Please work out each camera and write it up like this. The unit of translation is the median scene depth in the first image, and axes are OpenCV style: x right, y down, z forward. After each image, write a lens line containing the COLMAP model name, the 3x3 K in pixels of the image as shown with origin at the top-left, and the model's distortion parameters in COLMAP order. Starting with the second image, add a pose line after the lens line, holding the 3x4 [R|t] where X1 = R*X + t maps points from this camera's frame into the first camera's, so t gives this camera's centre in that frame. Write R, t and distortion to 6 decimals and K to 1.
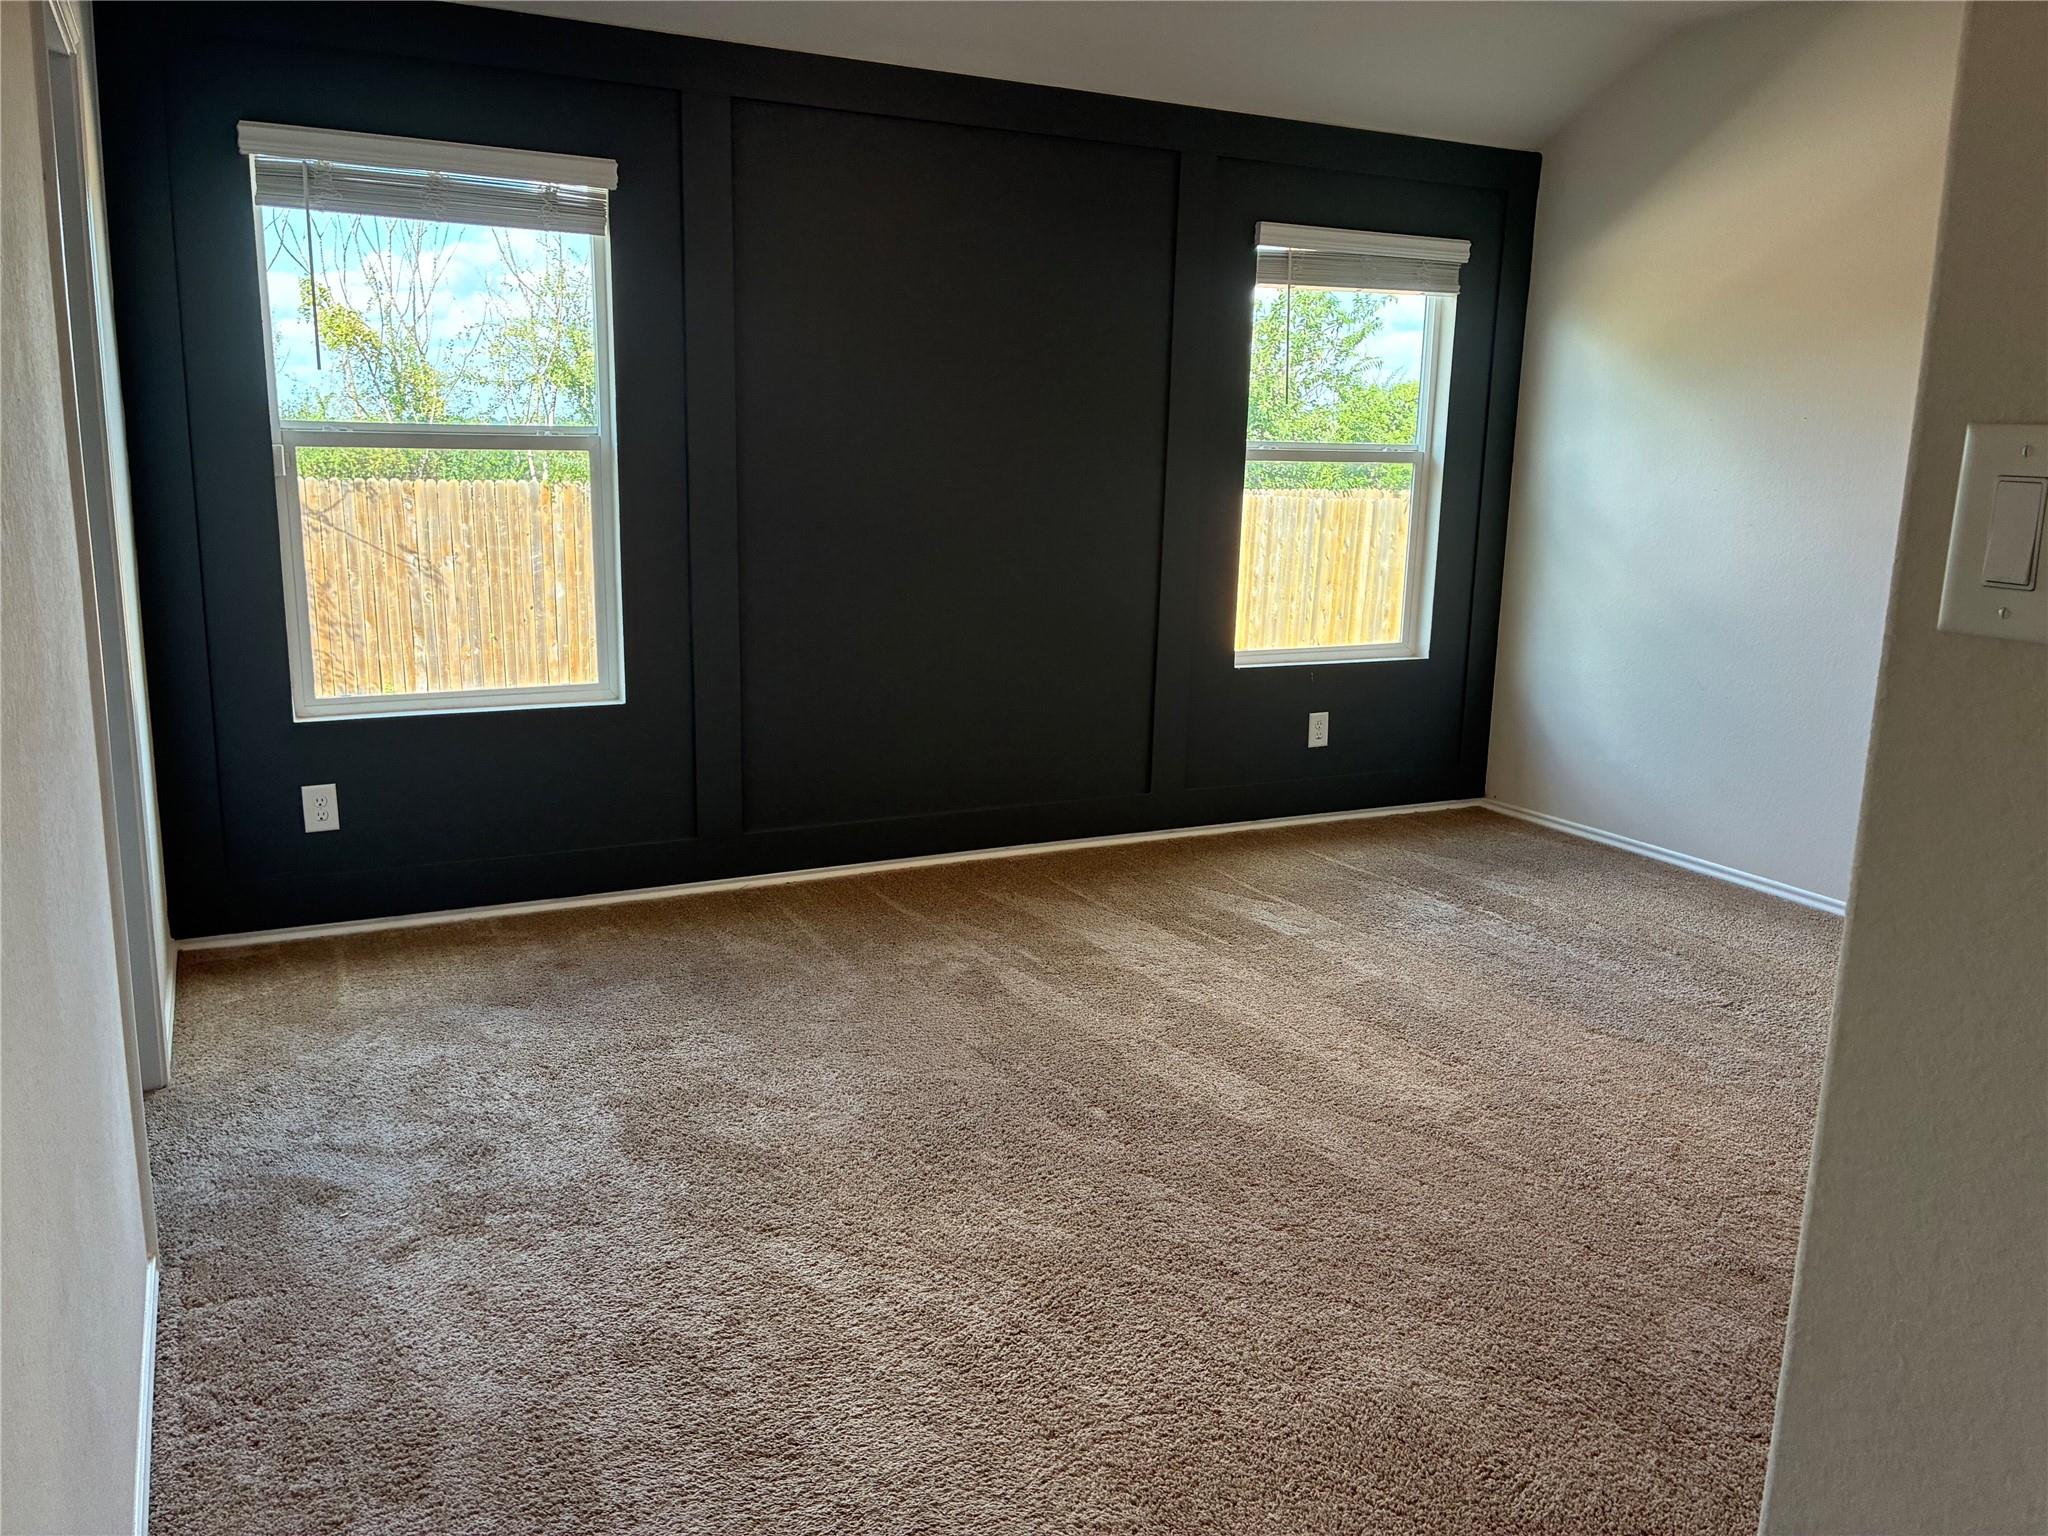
lens RADIAL K [[1561.0, 0, 1018.5], [0, 1561.0, 776.8], [0, 0, 1]] dist [0.012231, -0.007209]
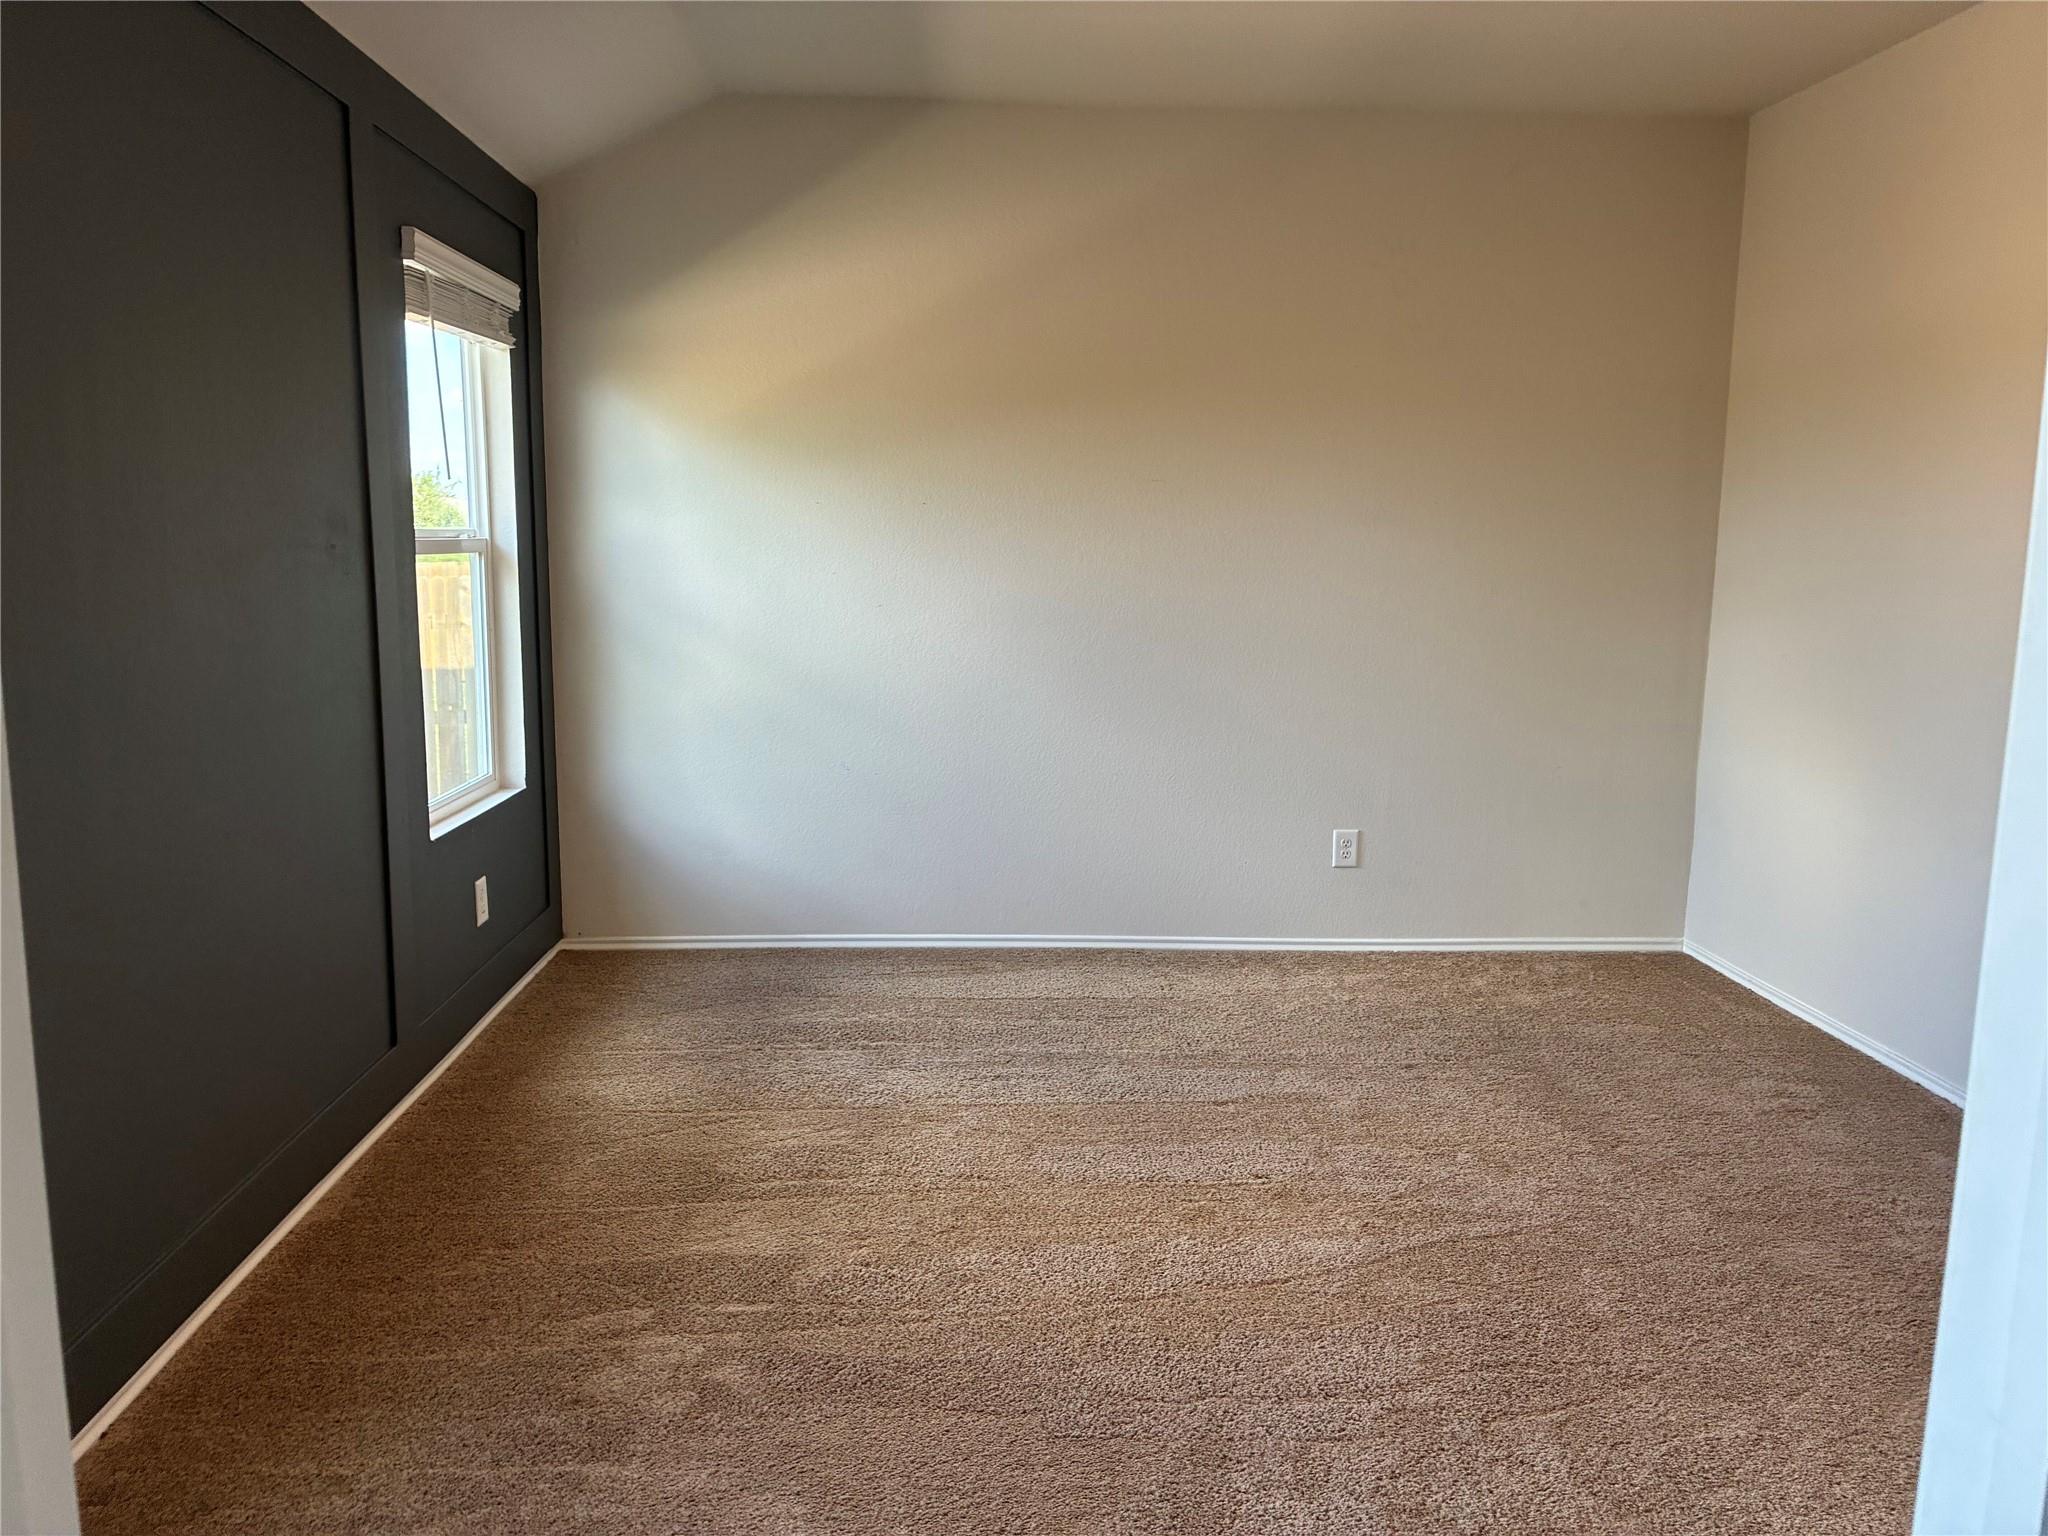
lens RADIAL K [[1561.0, 0, 1017.3], [0, 1561.0, 766.1], [0, 0, 1]] dist [0.012231, -0.007209]
pose [[0.431686, -0.152641, 0.889015, -0.431019], [0.199599, 0.977311, 0.070881, -0.115209], [-0.879663, 0.146848, 0.452359, 0.498117]]
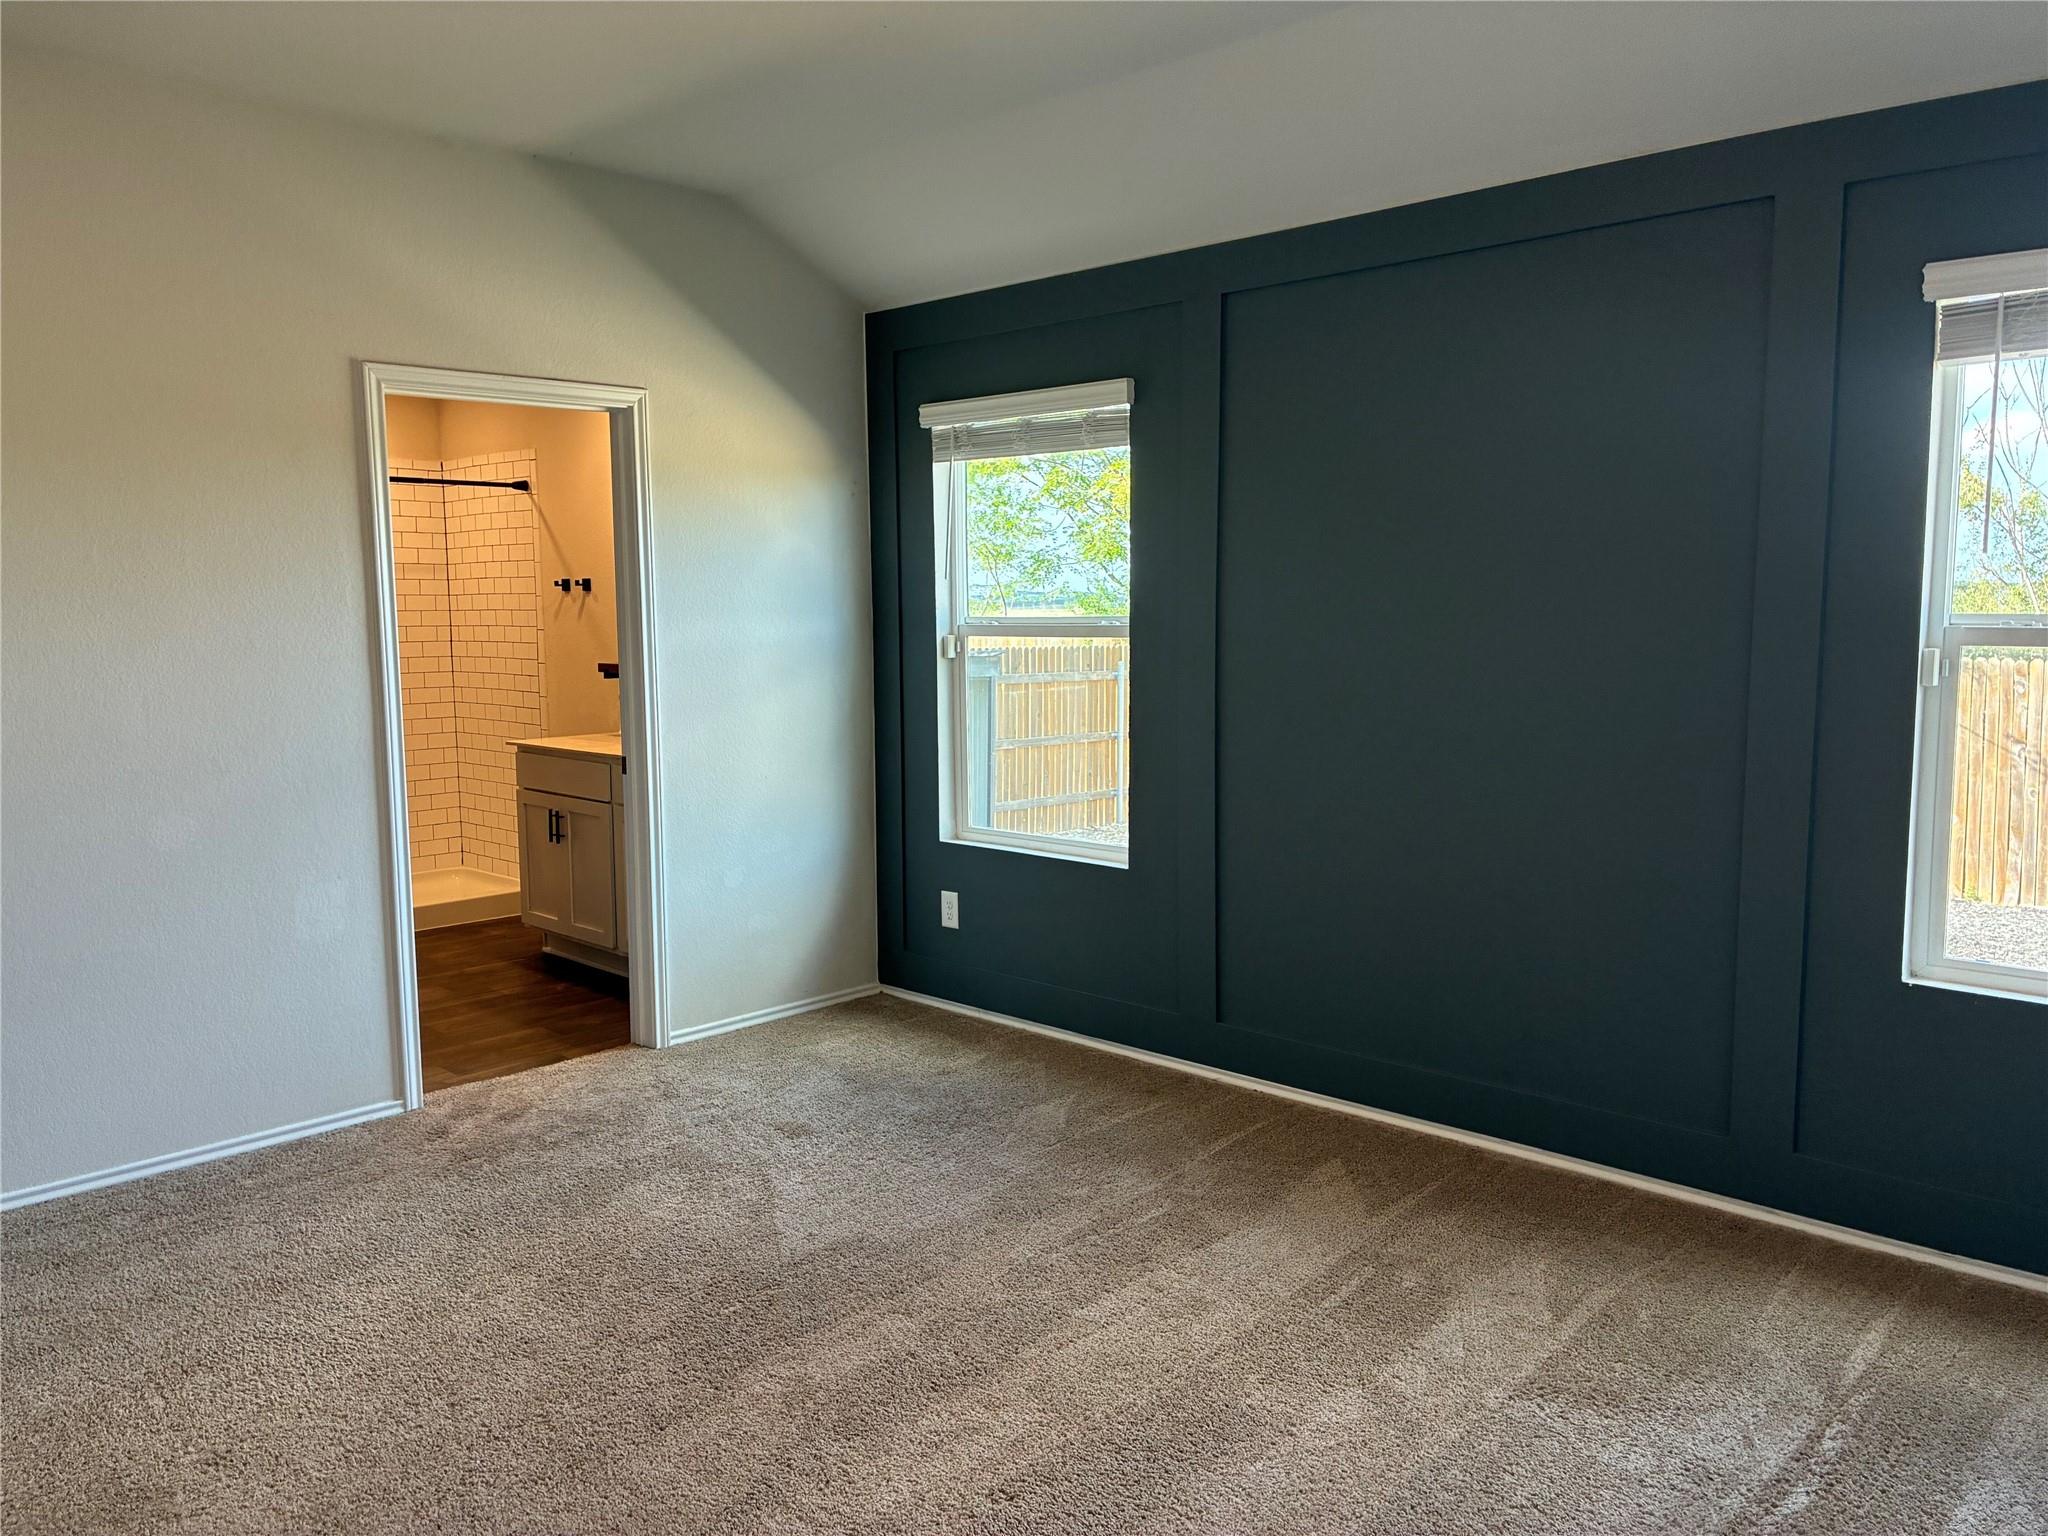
lens RADIAL K [[1561.0, 0, 1032.8], [0, 1561.0, 764.5], [0, 0, 1]] dist [0.012231, -0.007209]
pose [[0.320610, 0.075059, -0.944233, 0.678407], [-0.185090, 0.982603, 0.015263, -0.112972], [0.928952, 0.169874, 0.328925, 0.539516]]
